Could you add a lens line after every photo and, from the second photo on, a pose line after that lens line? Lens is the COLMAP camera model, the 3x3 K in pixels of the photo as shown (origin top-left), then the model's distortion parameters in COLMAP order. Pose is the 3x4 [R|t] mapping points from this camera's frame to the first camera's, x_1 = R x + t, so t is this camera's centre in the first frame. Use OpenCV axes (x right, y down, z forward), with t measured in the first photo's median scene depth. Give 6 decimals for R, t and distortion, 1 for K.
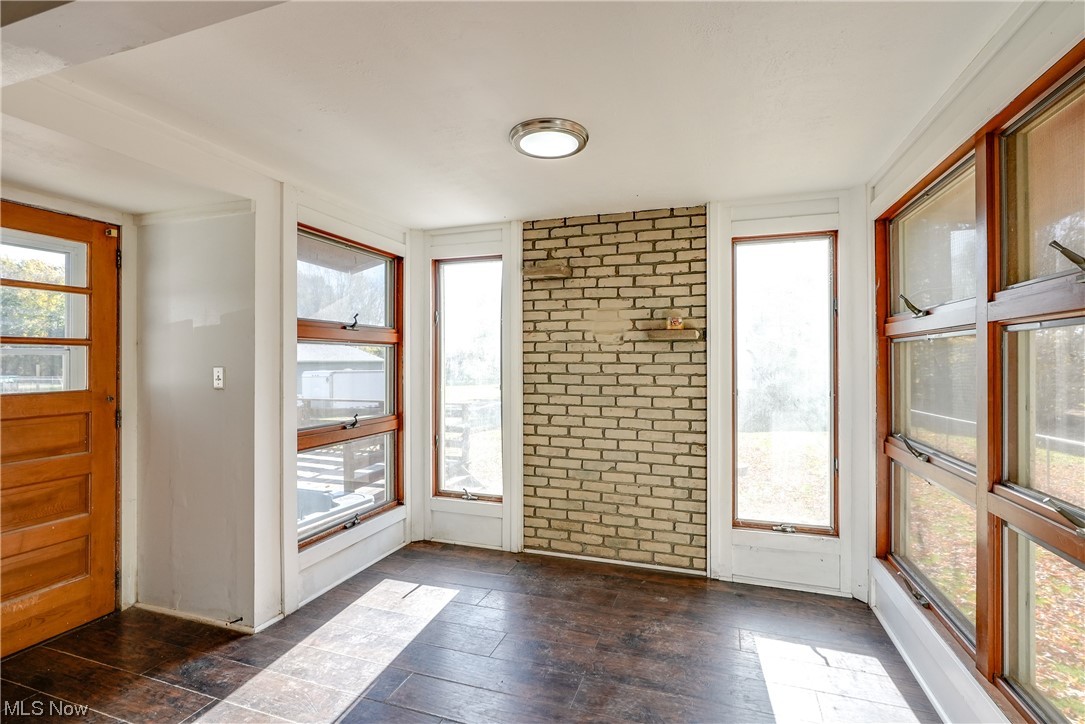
lens RADIAL K [[501.8, 0, 555.5], [0, 501.8, 359.0], [0, 0, 1]] dist [-0.014015, 0.006229]
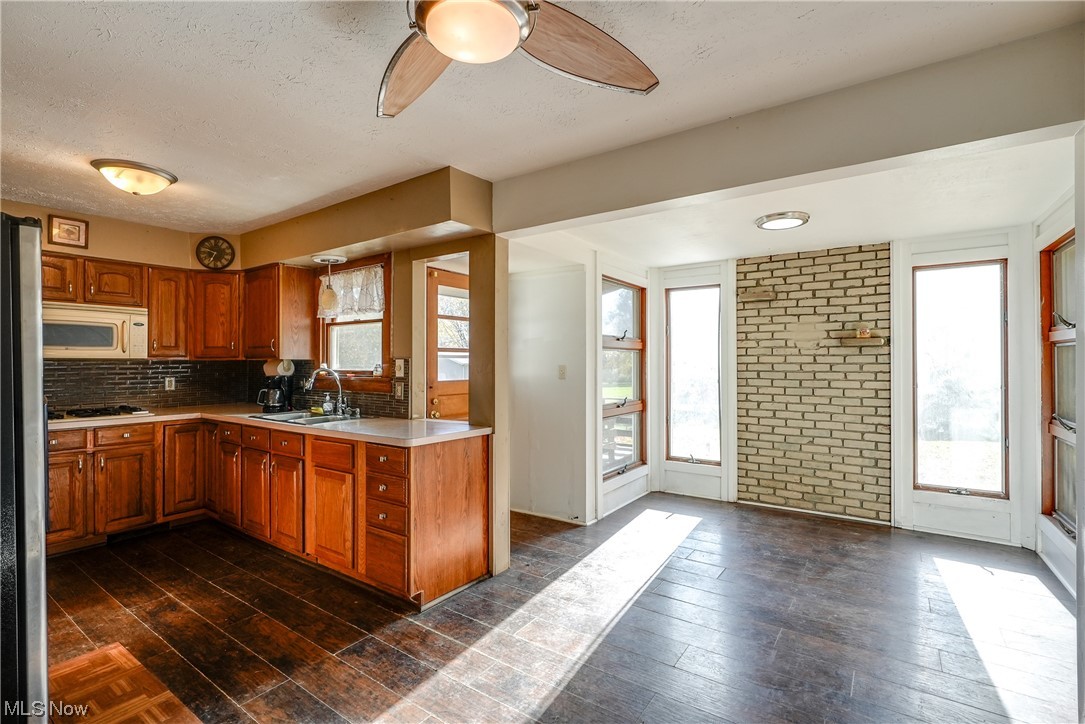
lens RADIAL K [[501.8, 0, 565.0], [0, 501.8, 361.1], [0, 0, 1]] dist [-0.014015, 0.006229]
pose [[0.966425, -0.002023, -0.256939, -0.180179], [0.001806, 0.999998, -0.001082, 0.002970], [0.256941, 0.000581, 0.966427, -0.466764]]
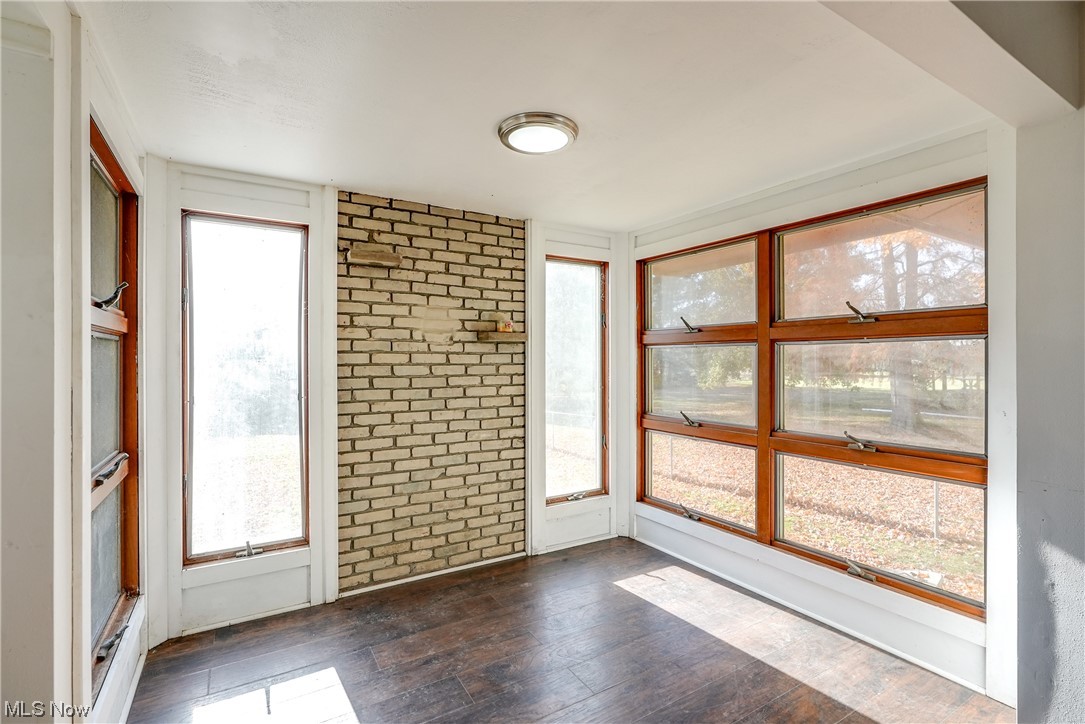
lens RADIAL K [[501.8, 0, 545.8], [0, 501.8, 358.9], [0, 0, 1]] dist [-0.014015, 0.006229]
pose [[0.645256, -0.000885, 0.763965, -0.501158], [-0.002582, 0.999991, 0.003340, -0.005724], [-0.763962, -0.004128, 0.645248, 0.241862]]
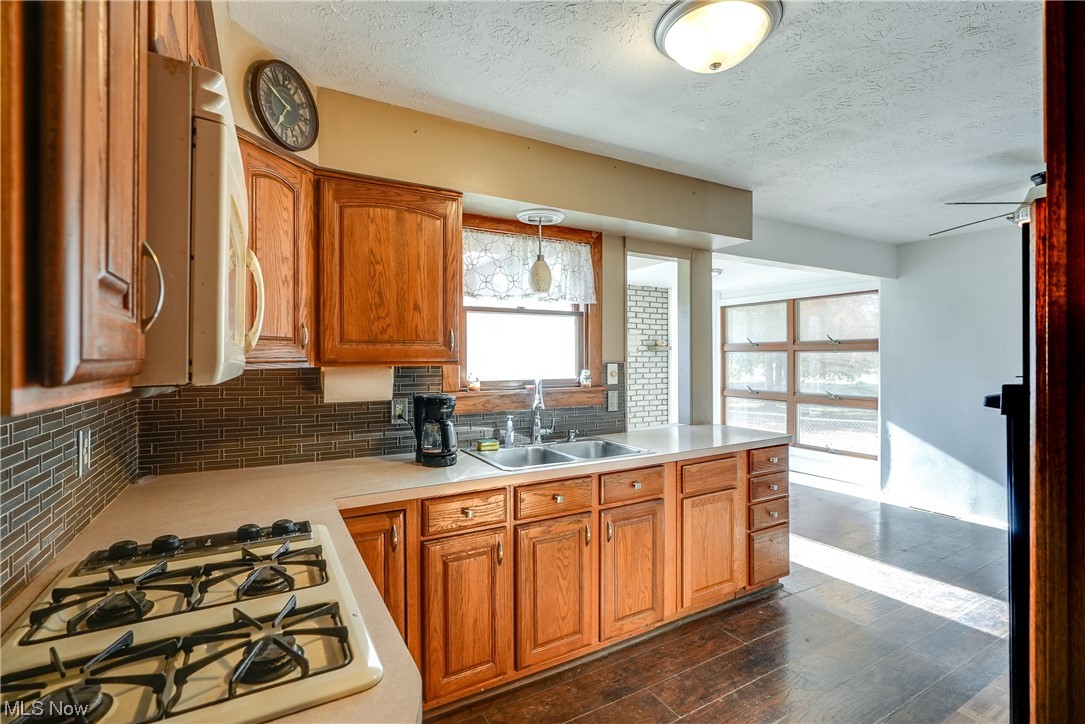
lens RADIAL K [[501.8, 0, 559.5], [0, 501.8, 355.6], [0, 0, 1]] dist [-0.014015, 0.006229]
pose [[0.629489, -0.000014, 0.777009, -1.626436], [-0.001770, 0.999997, 0.001453, -0.019364], [-0.777007, -0.002290, 0.629488, 0.000005]]
